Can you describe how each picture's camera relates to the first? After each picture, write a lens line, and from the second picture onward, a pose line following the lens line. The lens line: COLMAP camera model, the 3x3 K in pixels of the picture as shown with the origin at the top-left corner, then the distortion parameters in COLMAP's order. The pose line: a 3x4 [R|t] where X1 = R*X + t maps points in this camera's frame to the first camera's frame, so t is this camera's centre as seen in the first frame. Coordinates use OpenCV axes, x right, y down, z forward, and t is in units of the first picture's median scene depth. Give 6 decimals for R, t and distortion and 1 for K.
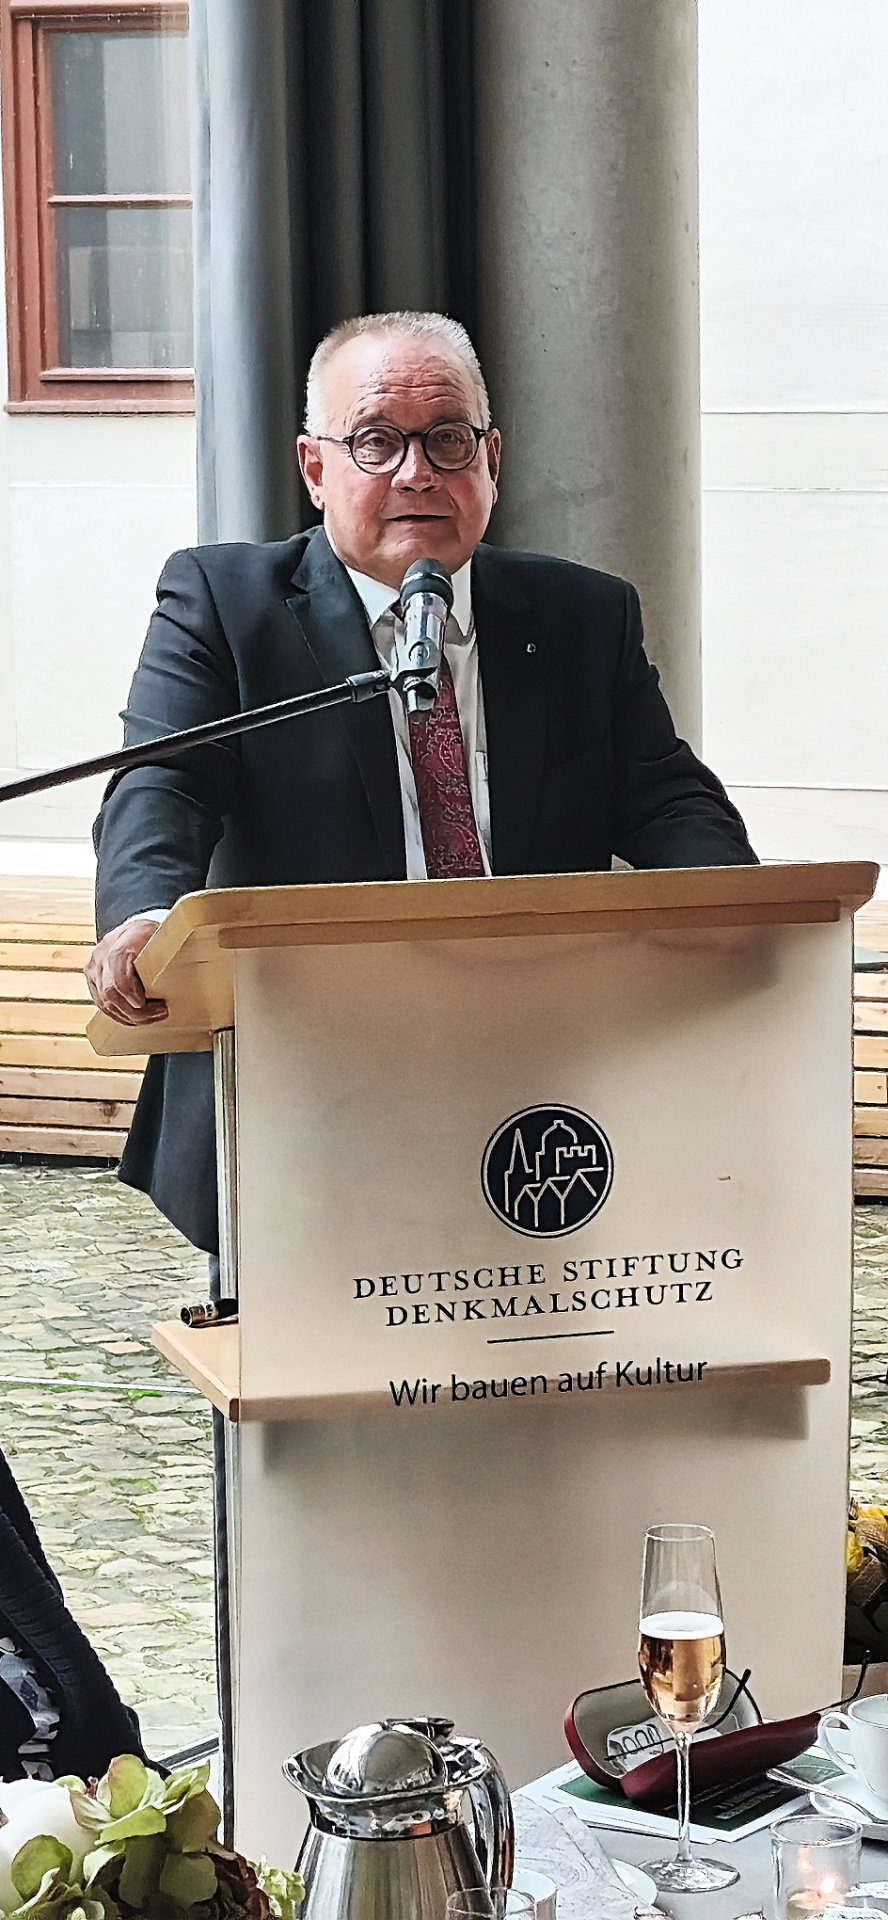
lens RADIAL K [[4688.0, 0, 463.8], [0, 4688.0, 960.8], [0, 0, 1]] dist [0.124843, 0.000000]
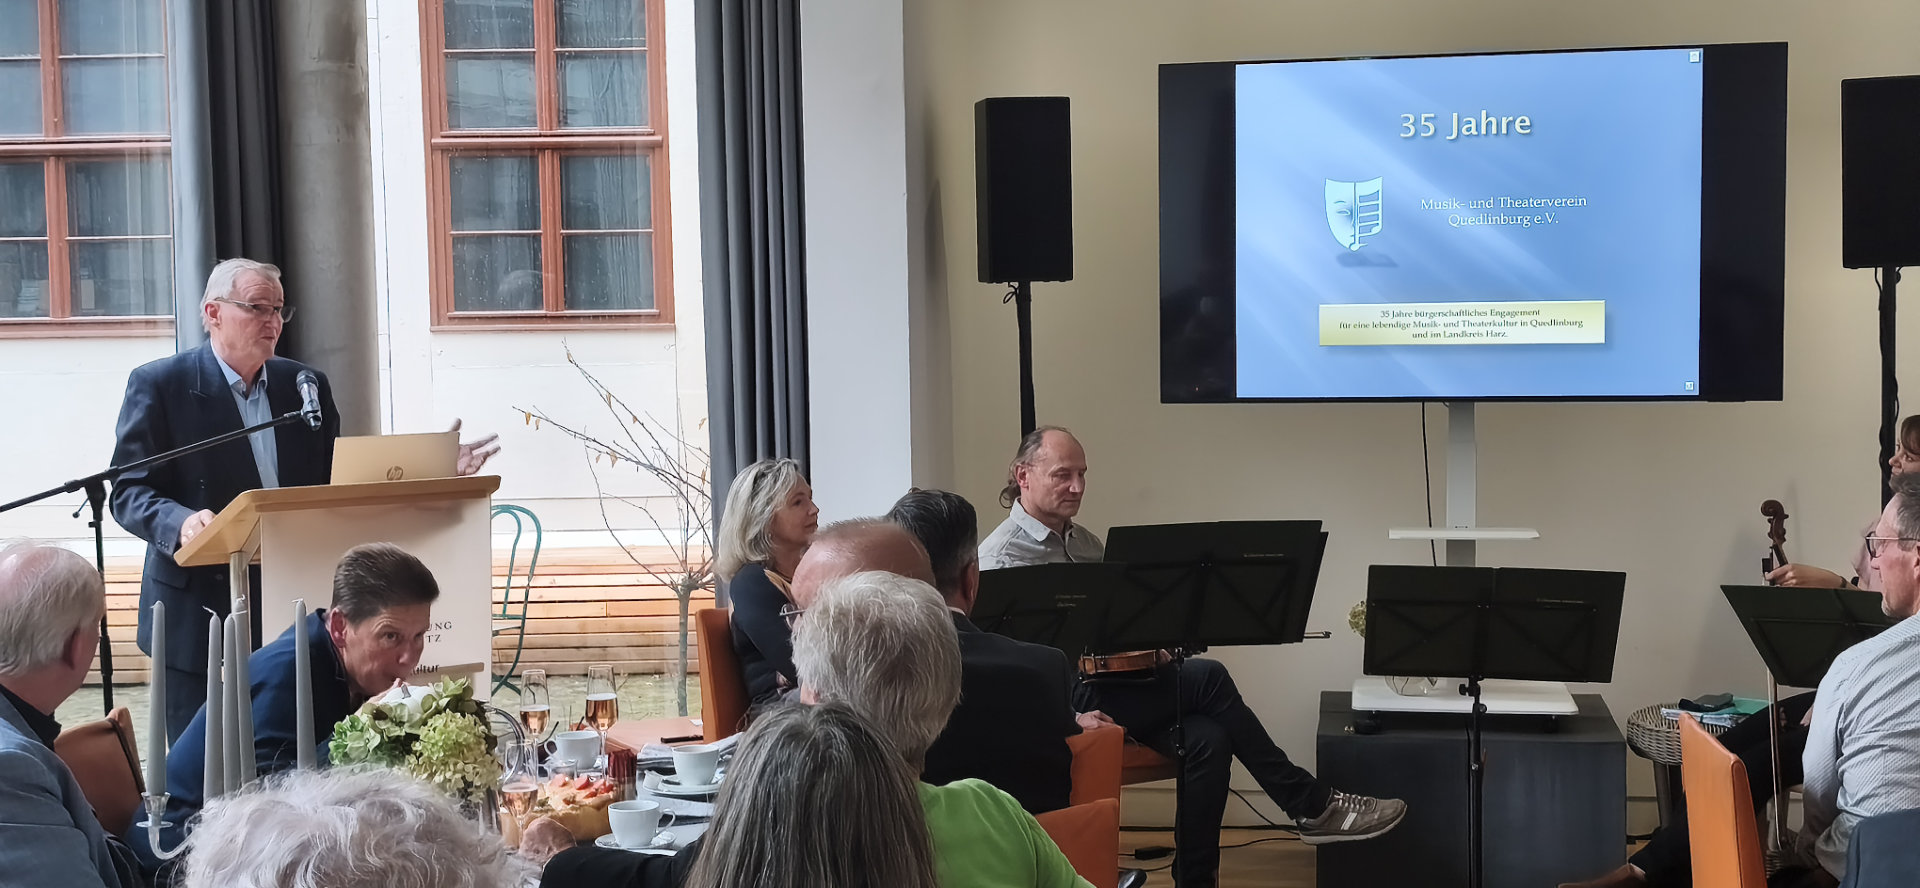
lens RADIAL K [[2390.6, 0, 957.9], [0, 2390.6, 441.0], [0, 0, 1]] dist [-0.033447, 0.000000]
pose [[0.926493, -0.018136, 0.375874, -0.184488], [0.047132, 0.996565, -0.068092, 0.065235], [-0.373348, 0.080802, 0.924166, -0.380634]]
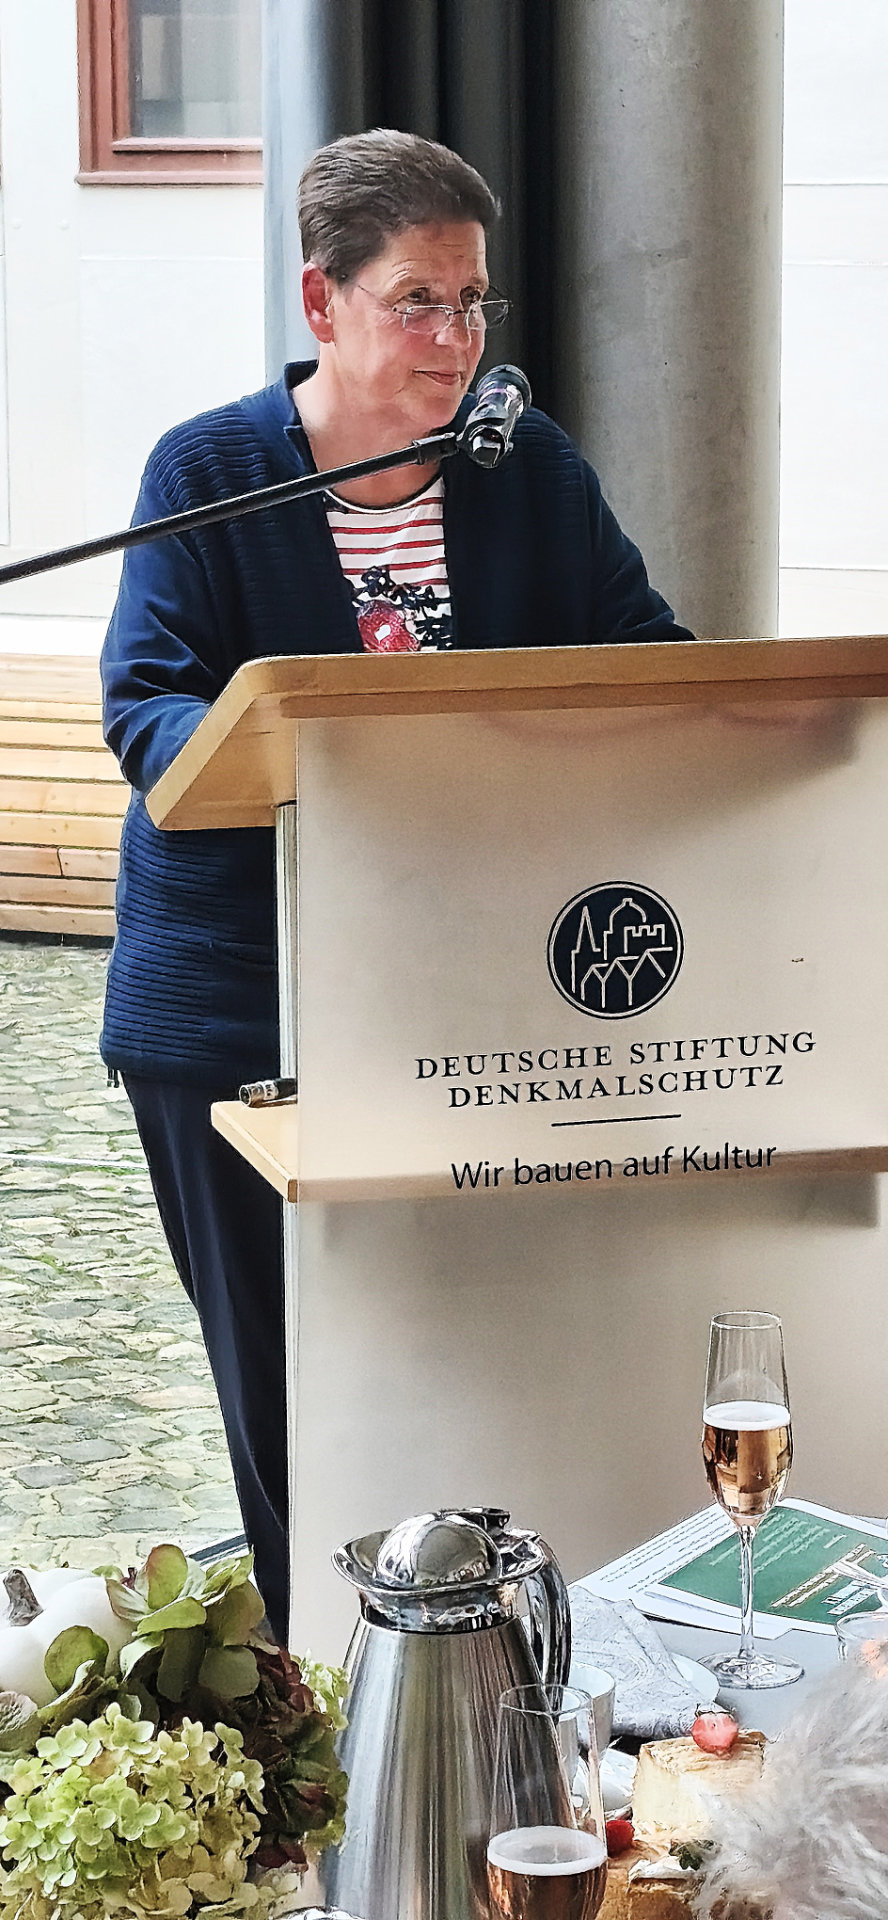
lens RADIAL K [[4688.0, 0, 434.5], [0, 4688.0, 978.9], [0, 0, 1]] dist [0.124843, 0.000000]
pose [[0.999730, 0.009595, -0.021146, 0.000976], [-0.008558, 0.998782, 0.048583, 0.003748], [0.021587, -0.048389, 0.998595, 0.027331]]
